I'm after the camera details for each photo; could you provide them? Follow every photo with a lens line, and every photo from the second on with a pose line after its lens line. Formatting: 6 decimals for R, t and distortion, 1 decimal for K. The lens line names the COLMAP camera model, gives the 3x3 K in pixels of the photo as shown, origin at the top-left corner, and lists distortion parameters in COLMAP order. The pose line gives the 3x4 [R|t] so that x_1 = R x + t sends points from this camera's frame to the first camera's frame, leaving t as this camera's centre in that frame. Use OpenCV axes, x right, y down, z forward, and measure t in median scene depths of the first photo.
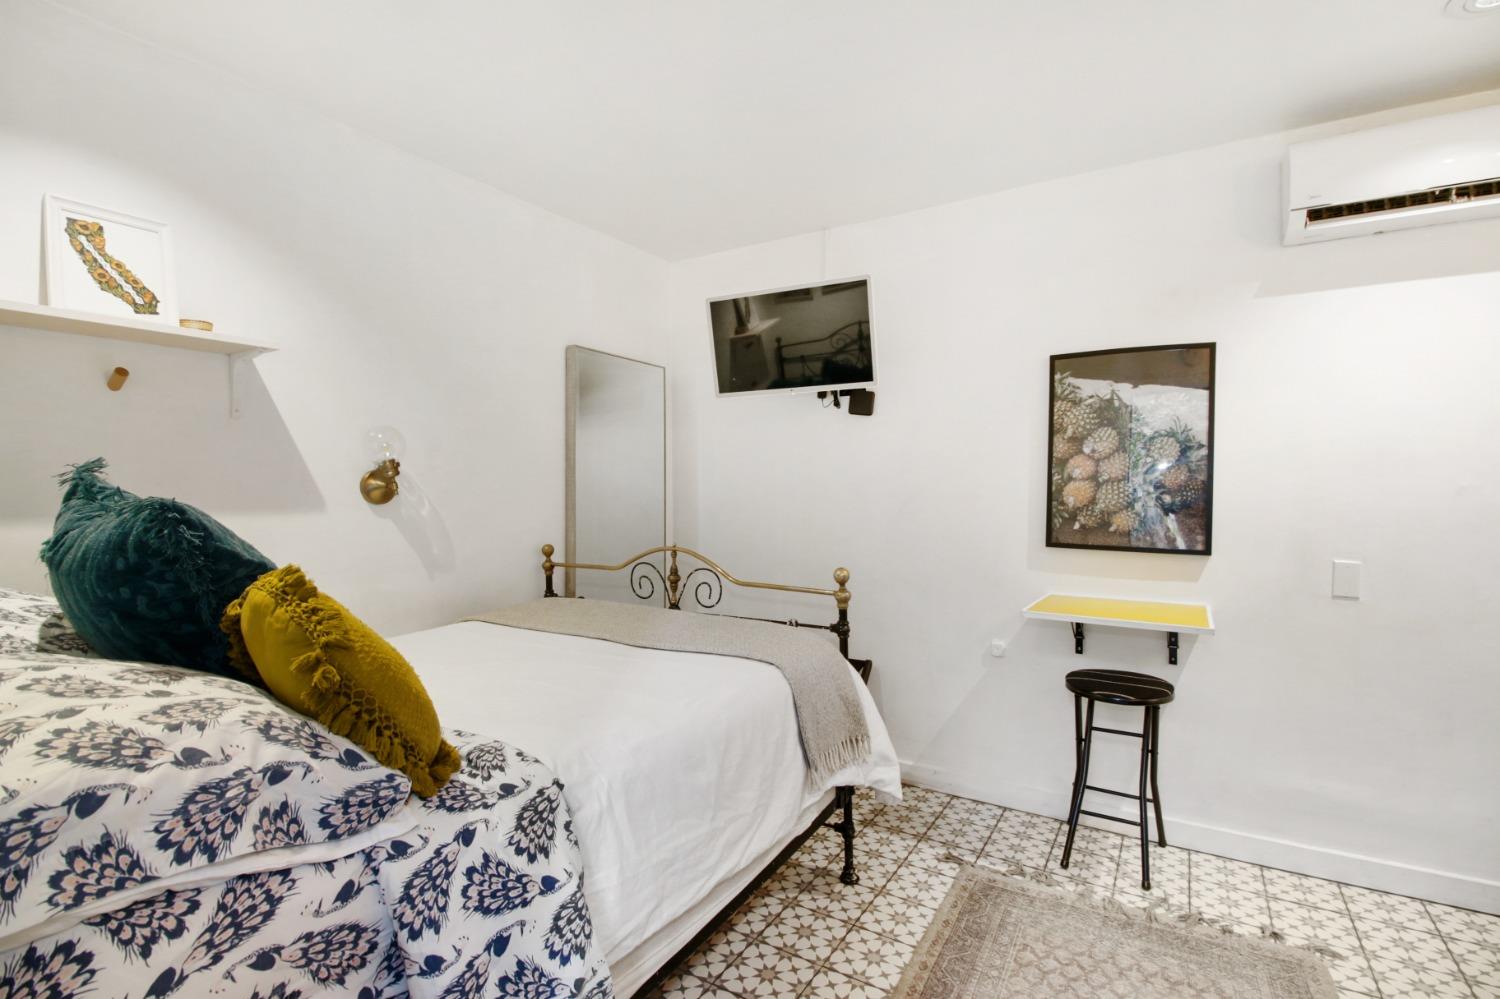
lens RADIAL K [[686.1, 0, 747.0], [0, 686.1, 484.6], [0, 0, 1]] dist [0.000951, -0.009978]
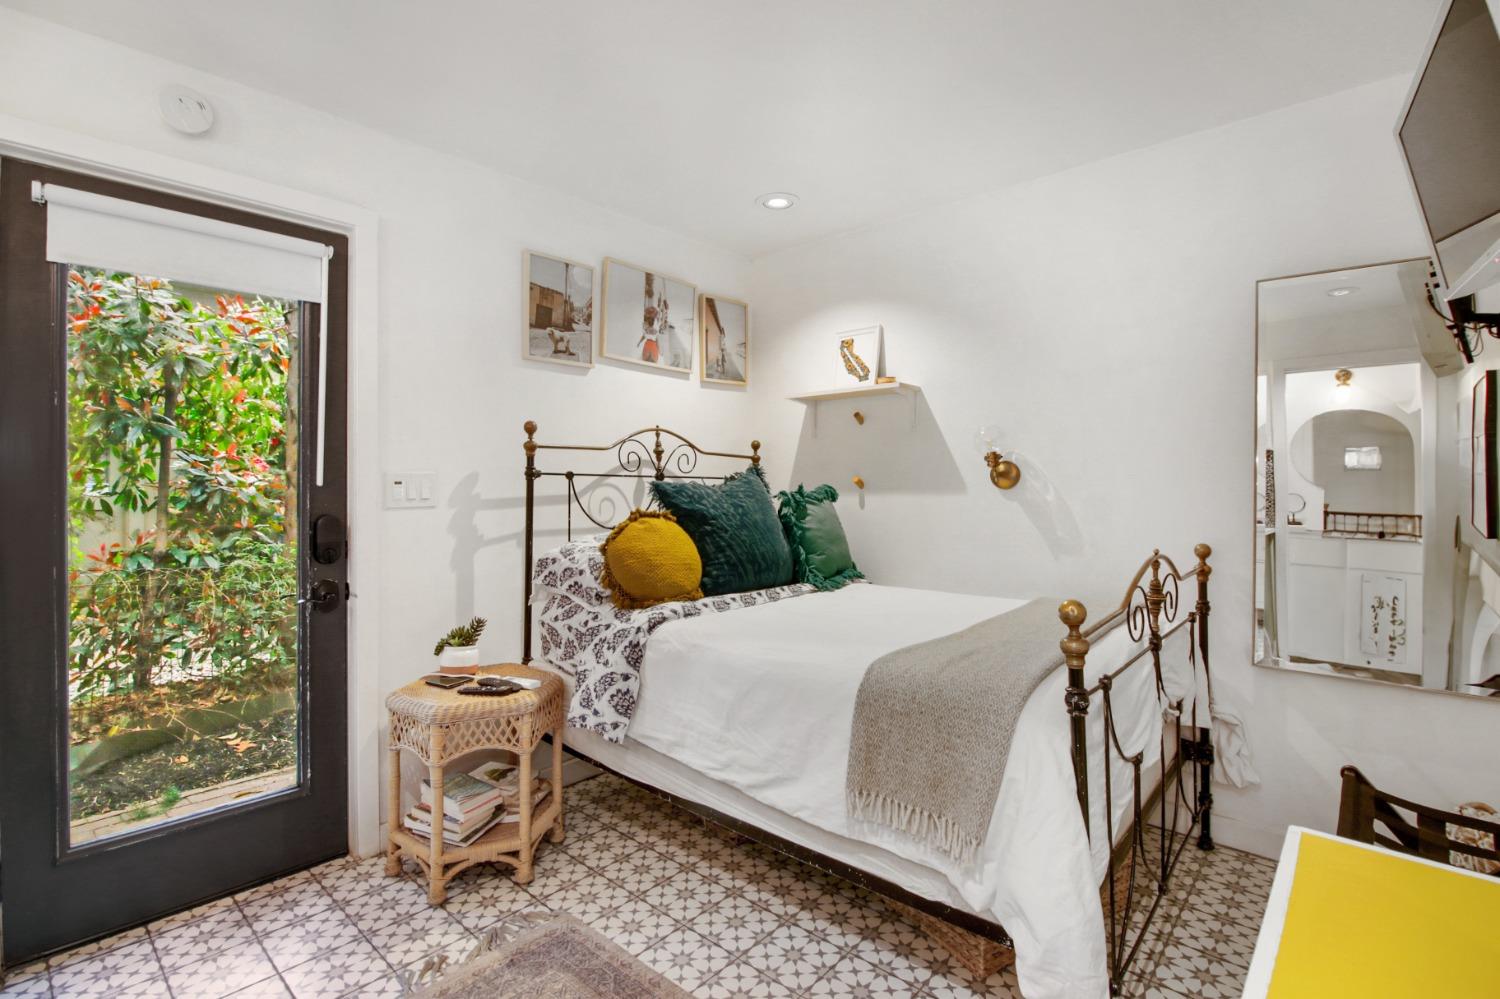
lens RADIAL K [[686.1, 0, 747.0], [0, 686.1, 484.6], [0, 0, 1]] dist [0.000951, -0.009978]
pose [[-0.178412, 0.000239, -0.983956, 0.960603], [0.008584, 0.999962, -0.001313, 0.024091], [0.983918, -0.008681, -0.178407, 1.022478]]
